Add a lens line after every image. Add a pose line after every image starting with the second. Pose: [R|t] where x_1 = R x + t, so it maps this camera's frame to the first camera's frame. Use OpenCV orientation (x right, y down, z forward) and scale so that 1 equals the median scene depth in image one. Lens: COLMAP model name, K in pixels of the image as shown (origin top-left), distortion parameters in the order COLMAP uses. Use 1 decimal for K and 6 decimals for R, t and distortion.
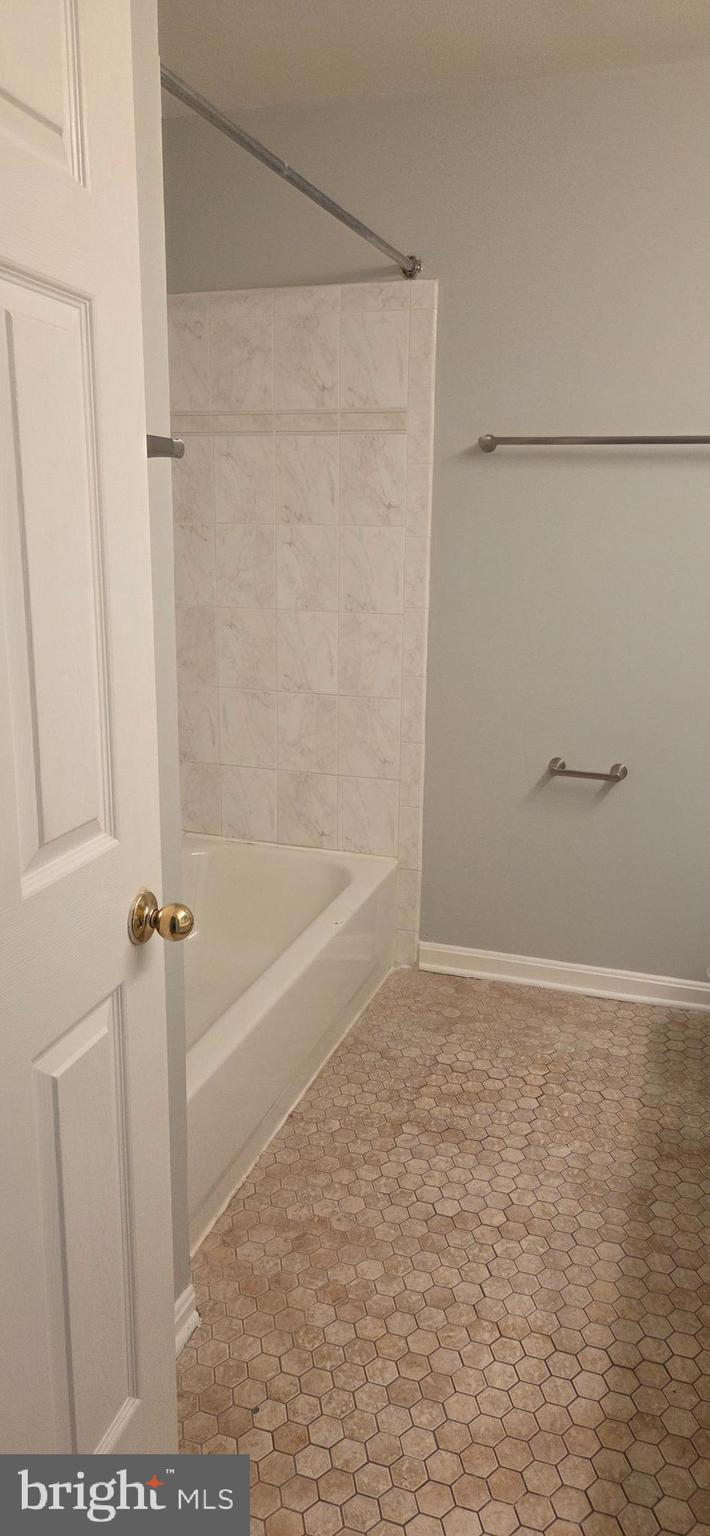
lens RADIAL K [[1014.9, 0, 358.9], [0, 1014.9, 765.9], [0, 0, 1]] dist [0.035797, -0.043626]
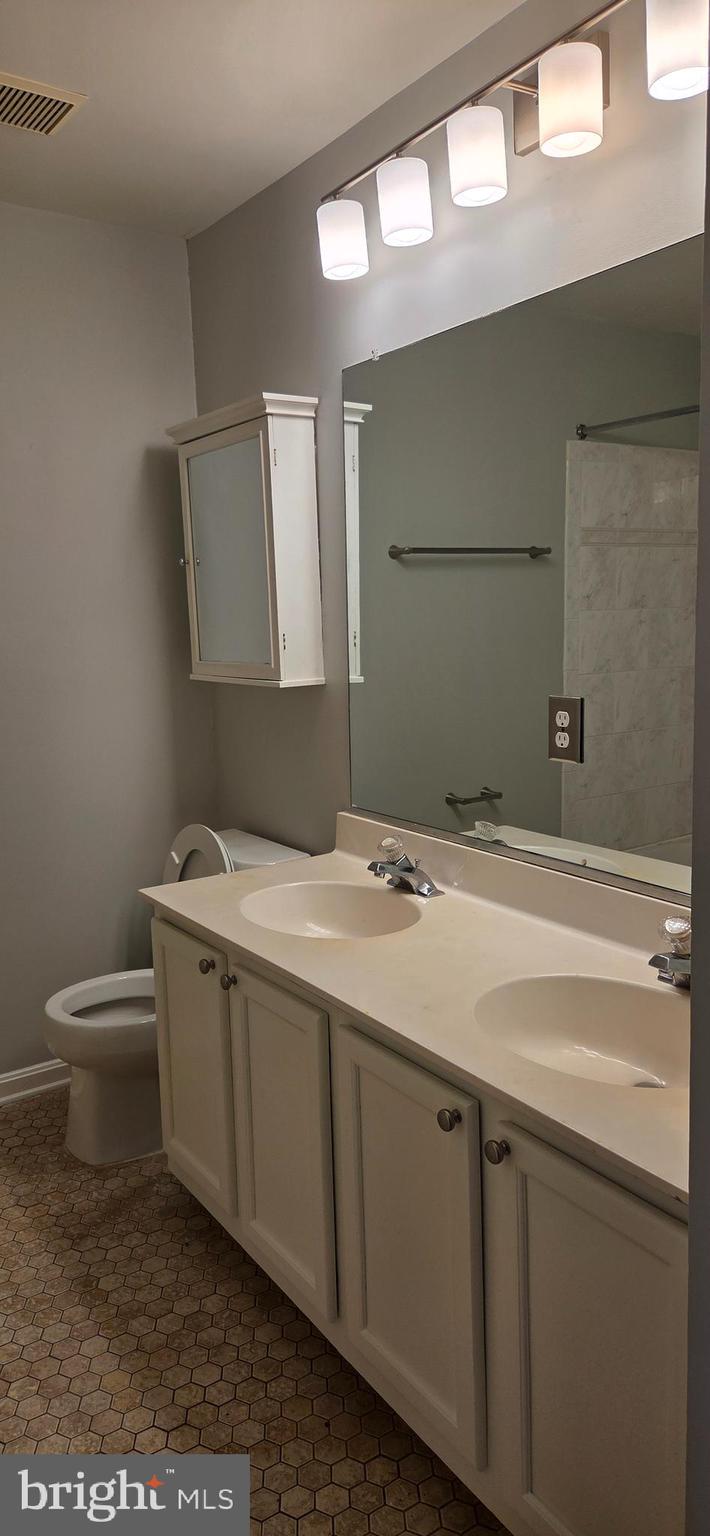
lens RADIAL K [[1014.9, 0, 362.0], [0, 1014.9, 767.0], [0, 0, 1]] dist [0.035797, -0.043626]
pose [[0.613658, -0.152757, 0.774654, -0.278194], [0.222744, 0.974750, 0.015764, -0.027843], [-0.757502, 0.162876, 0.632189, 0.090940]]
